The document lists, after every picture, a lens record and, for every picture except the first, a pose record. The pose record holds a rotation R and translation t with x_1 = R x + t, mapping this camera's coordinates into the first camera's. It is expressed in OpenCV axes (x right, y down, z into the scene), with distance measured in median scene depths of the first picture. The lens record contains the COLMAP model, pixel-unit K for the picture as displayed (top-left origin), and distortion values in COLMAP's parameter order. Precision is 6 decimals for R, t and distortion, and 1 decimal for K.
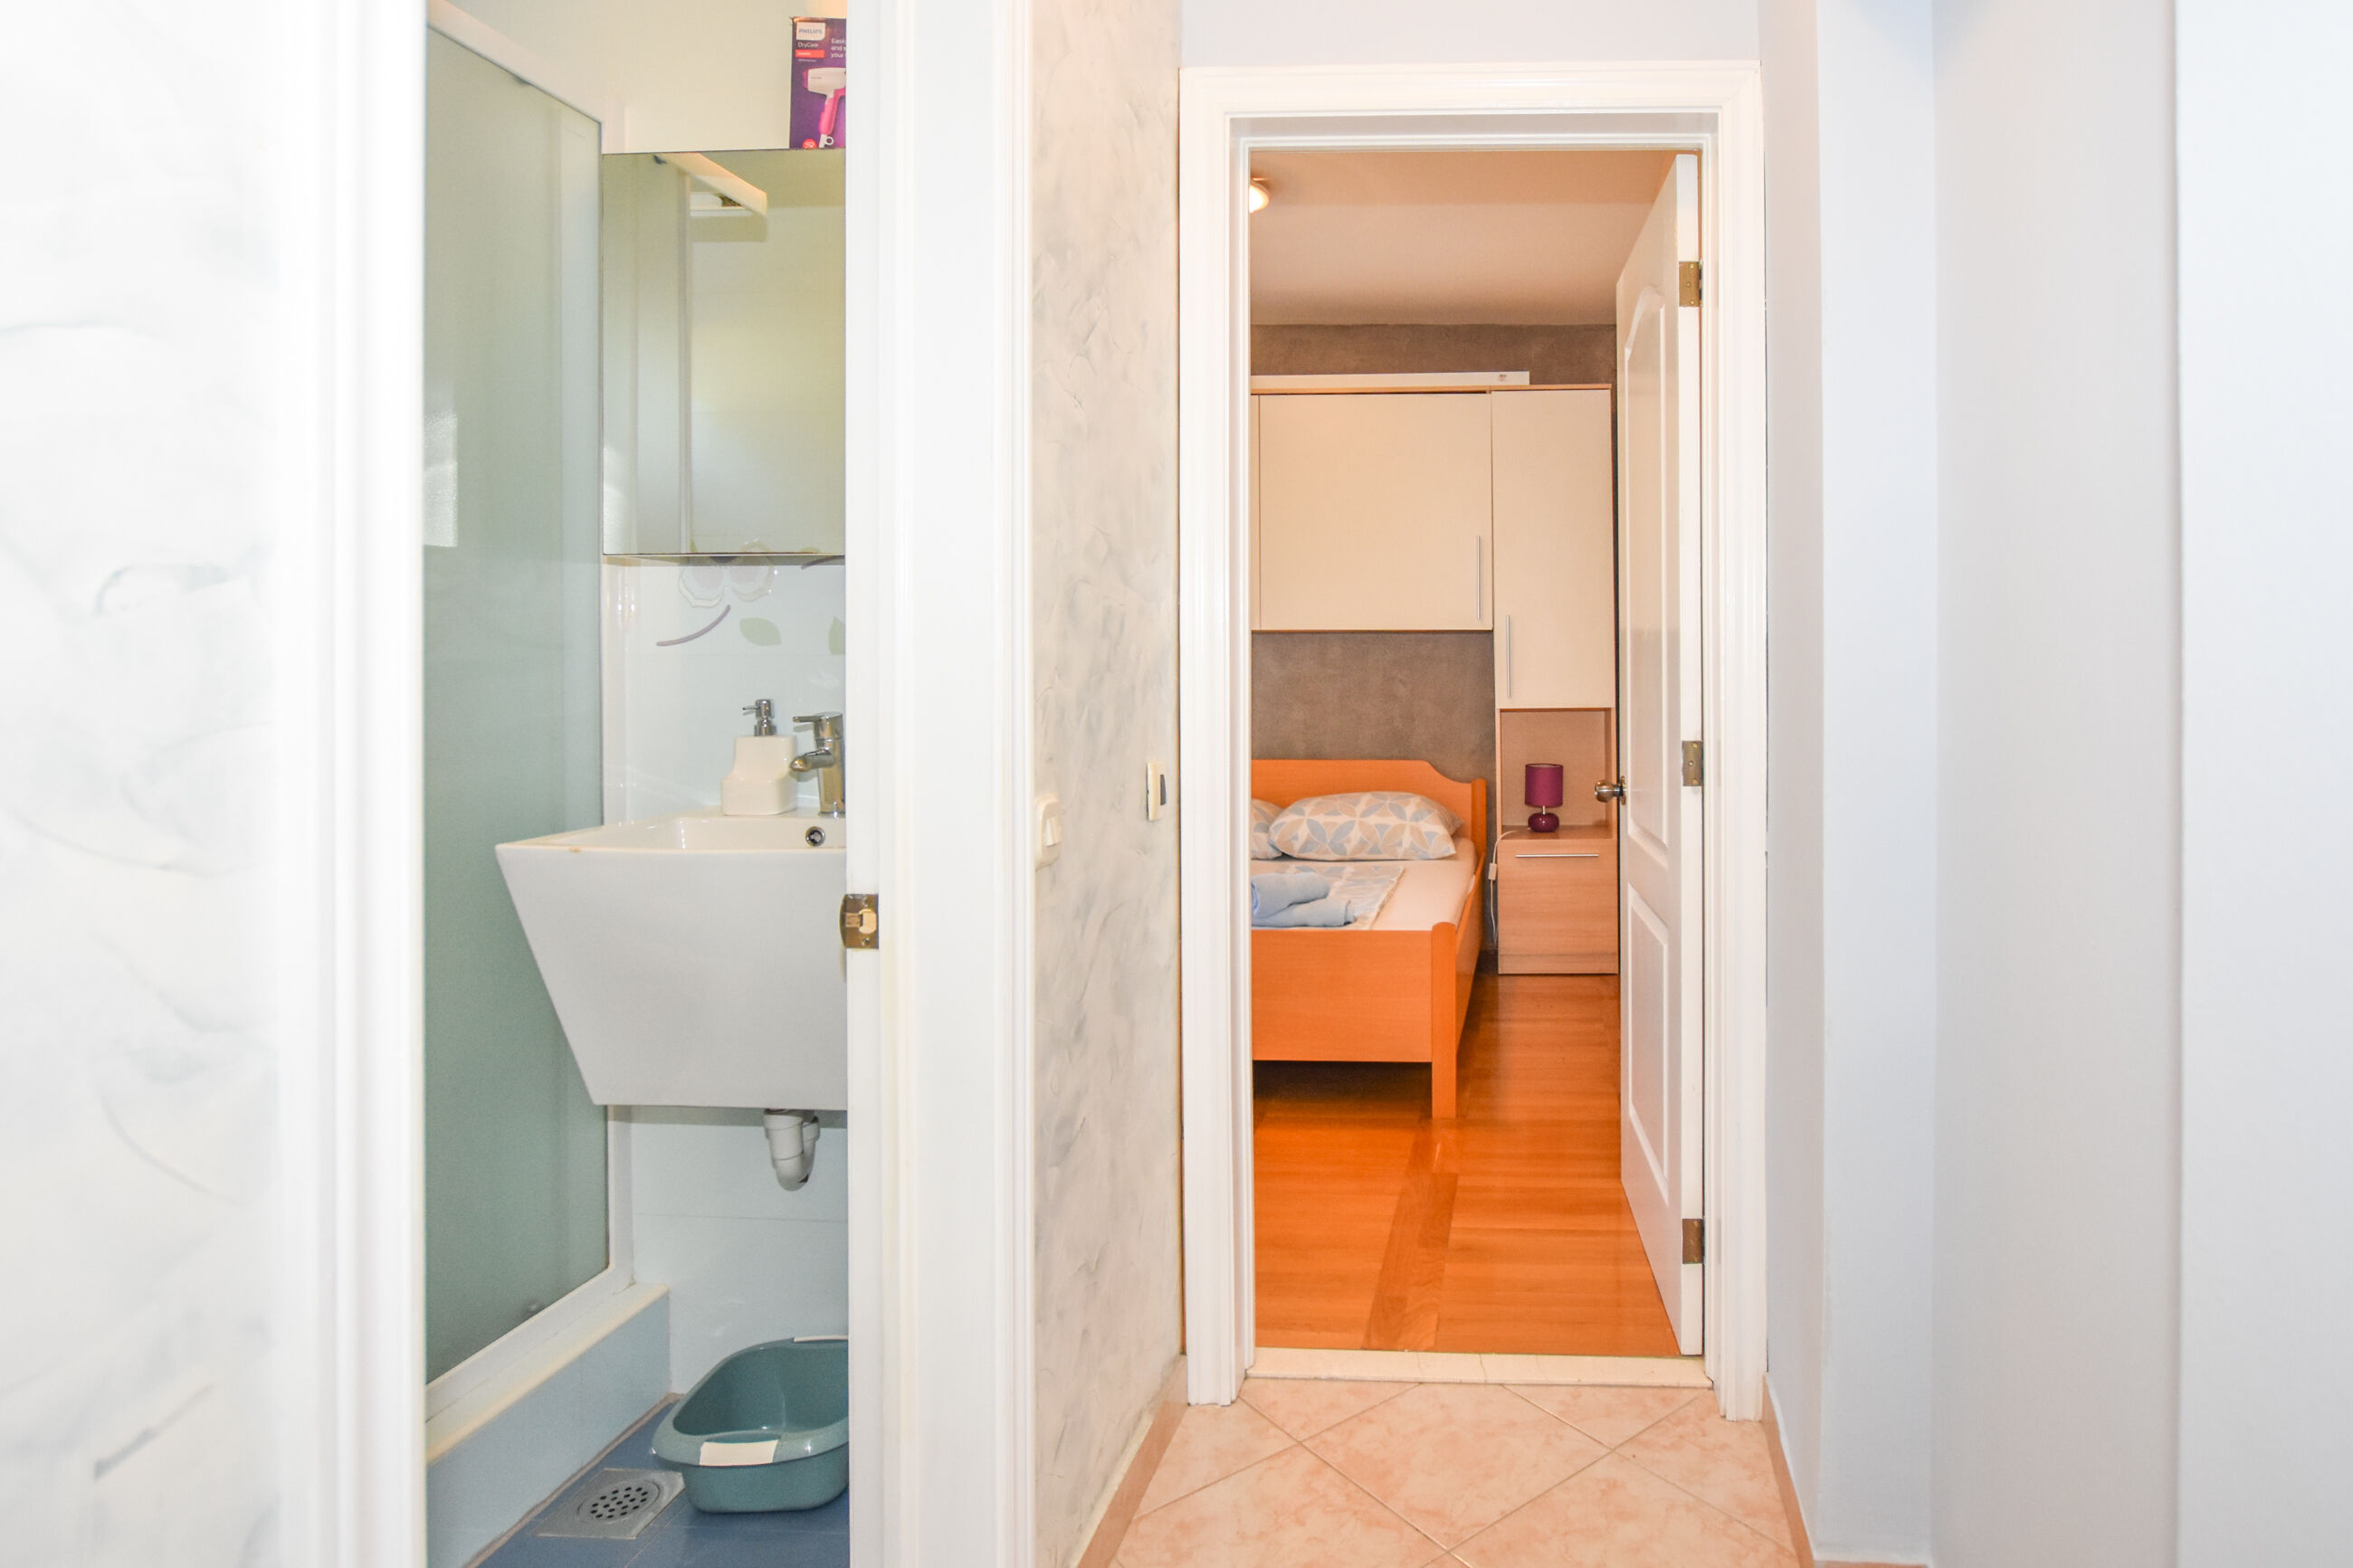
lens RADIAL K [[1208.8, 0, 1176.5], [0, 1208.8, 784.0], [0, 0, 1]] dist [0.000125, -0.000067]
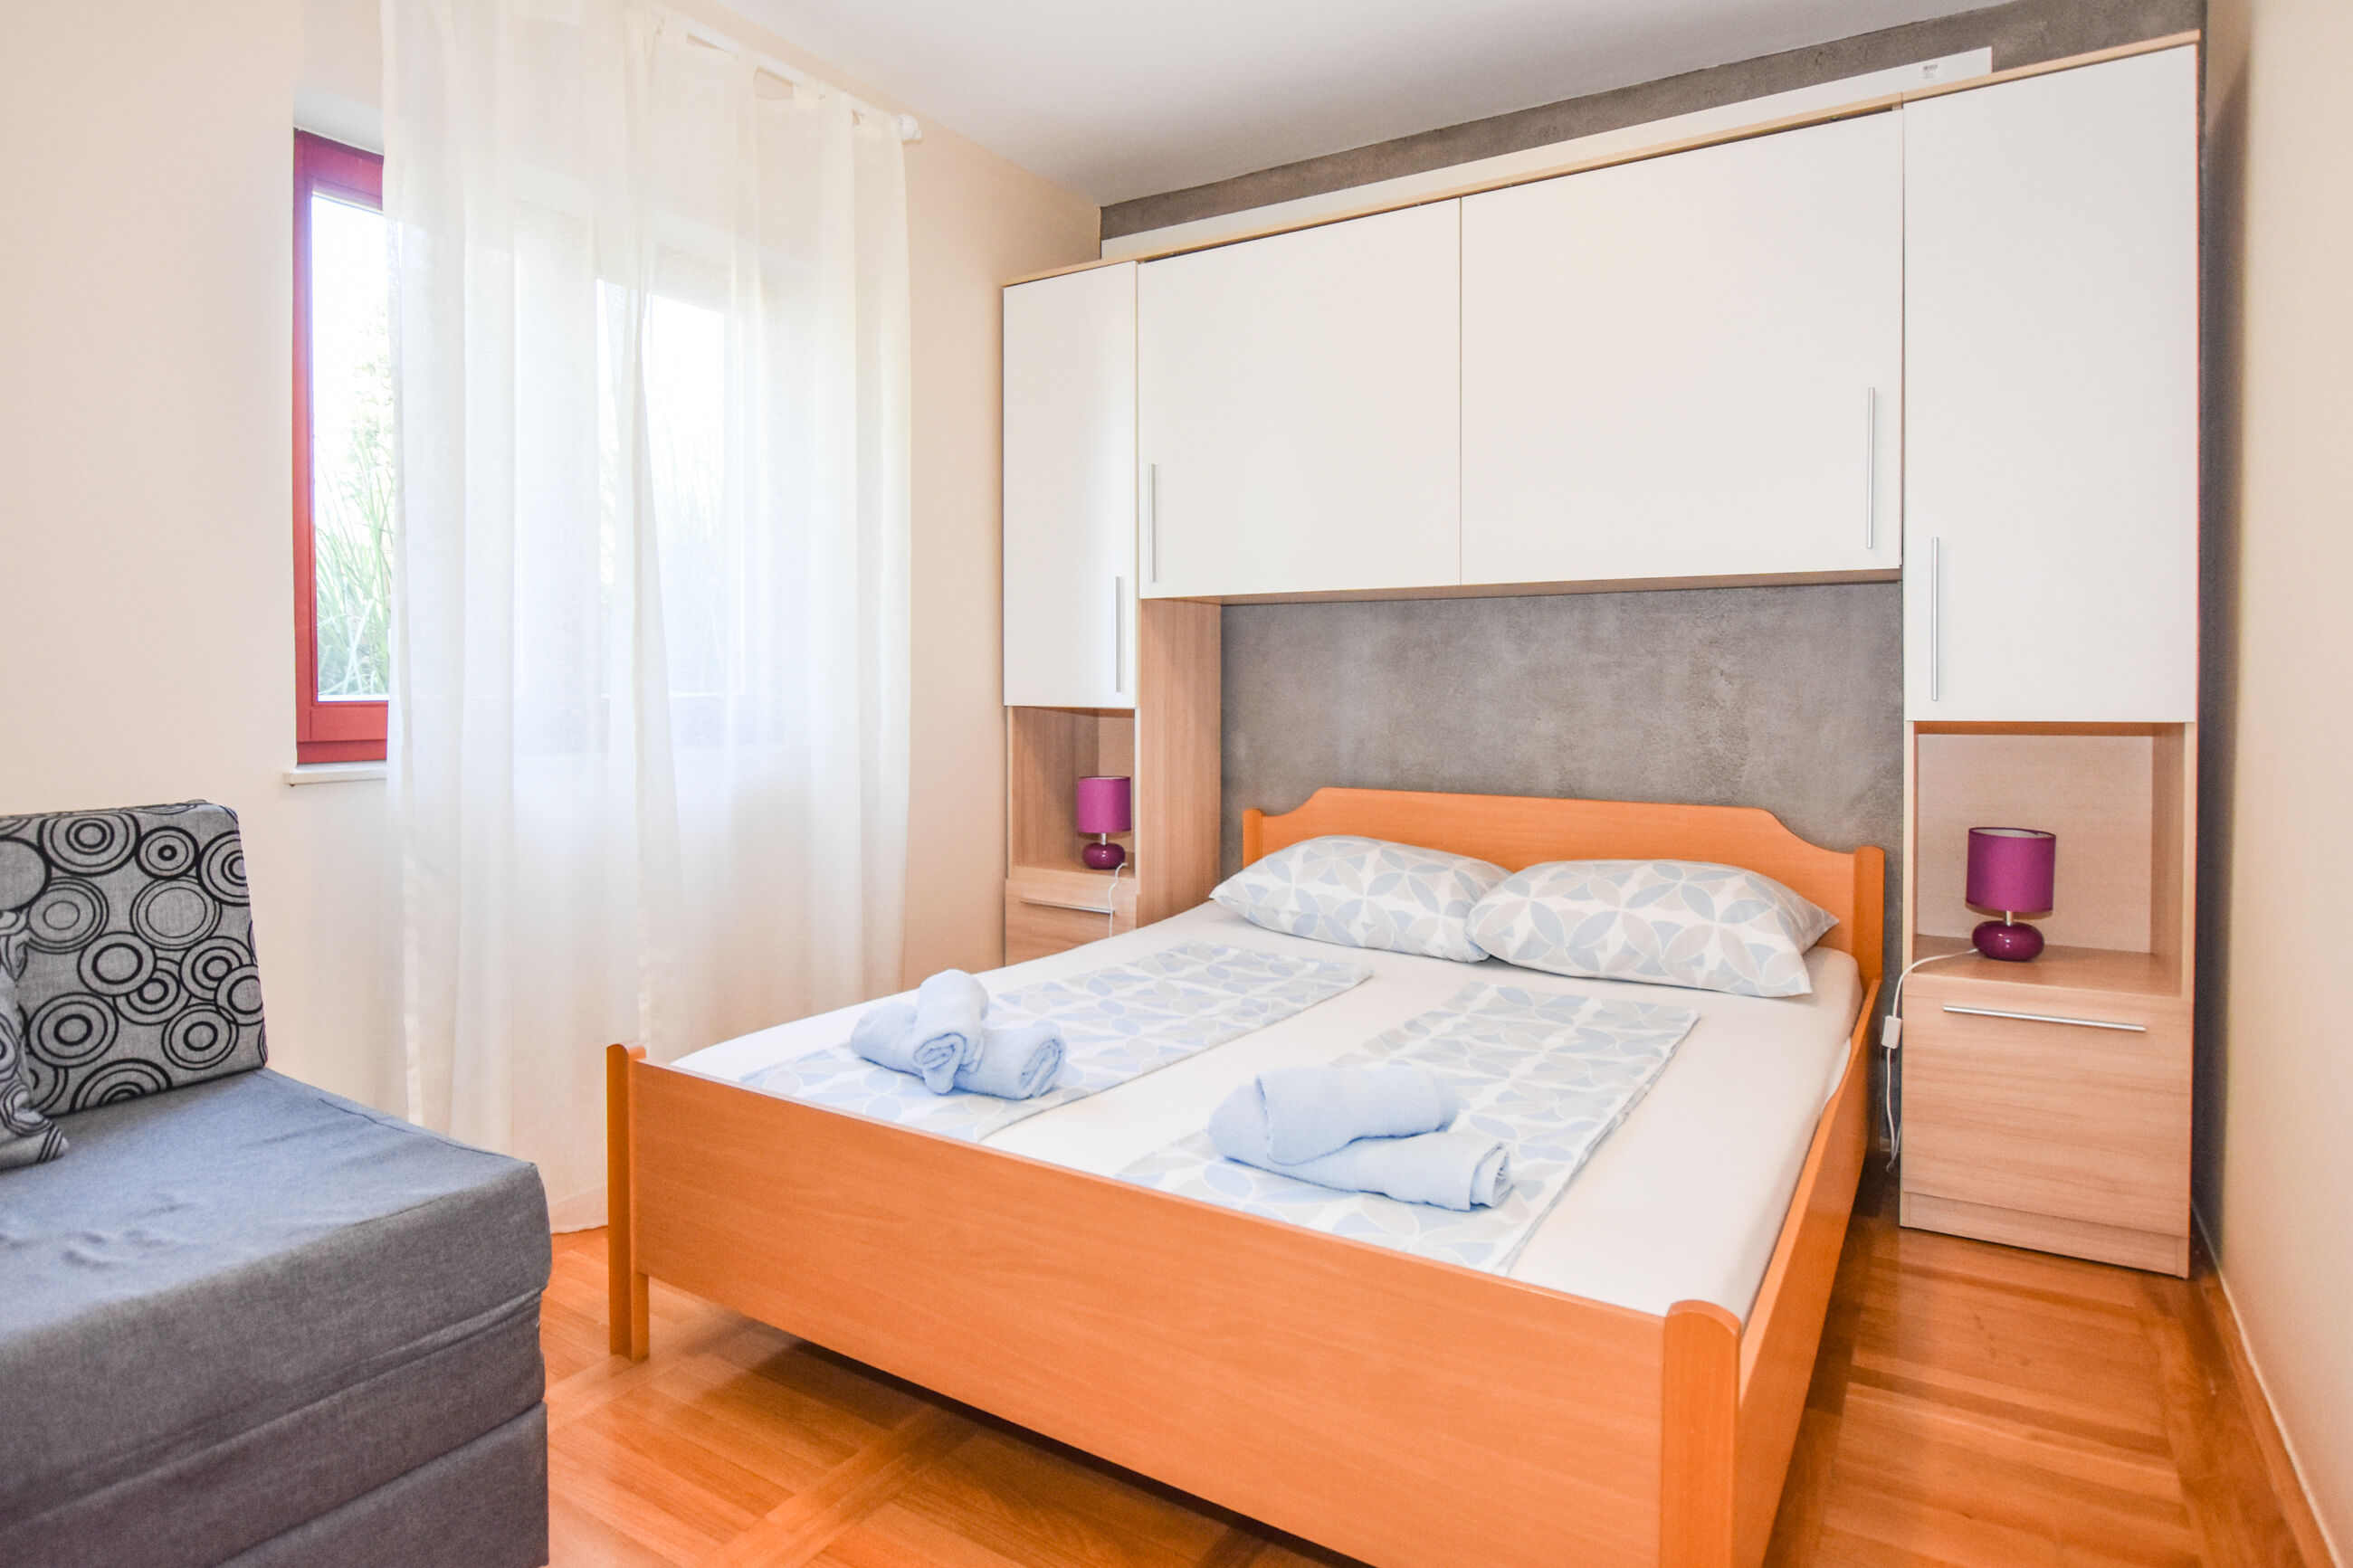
lens RADIAL K [[1094.7, 0, 1173.5], [0, 1094.7, 751.2], [0, 0, 1]] dist [-0.006163, -0.000572]
pose [[0.941416, 0.027025, -0.336163, 0.121670], [-0.038110, 0.998924, -0.026420, -0.024216], [0.335087, 0.037684, 0.941433, 0.436388]]
